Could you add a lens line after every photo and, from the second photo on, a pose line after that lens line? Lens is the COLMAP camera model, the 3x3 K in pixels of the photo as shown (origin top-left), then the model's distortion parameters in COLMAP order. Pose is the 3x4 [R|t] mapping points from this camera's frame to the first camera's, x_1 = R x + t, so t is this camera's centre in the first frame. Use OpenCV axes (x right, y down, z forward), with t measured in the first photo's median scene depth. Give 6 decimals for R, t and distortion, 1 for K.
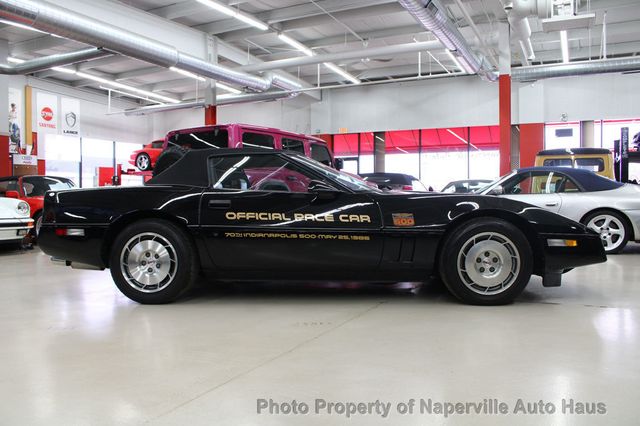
lens RADIAL K [[524.5, 0, 320.0], [0, 524.5, 213.0], [0, 0, 1]] dist [-0.135647, 0.100464]
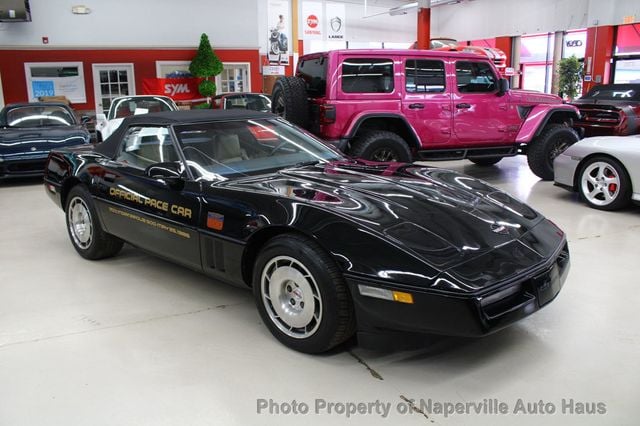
lens RADIAL K [[529.2, 0, 320.0], [0, 529.2, 213.0], [0, 0, 1]] dist [-0.126295, 0.092407]
pose [[0.796902, 0.137469, -0.588260, 0.291958], [-0.009858, 0.976594, 0.214864, -0.067556], [0.604028, -0.165426, 0.779605, 0.170124]]
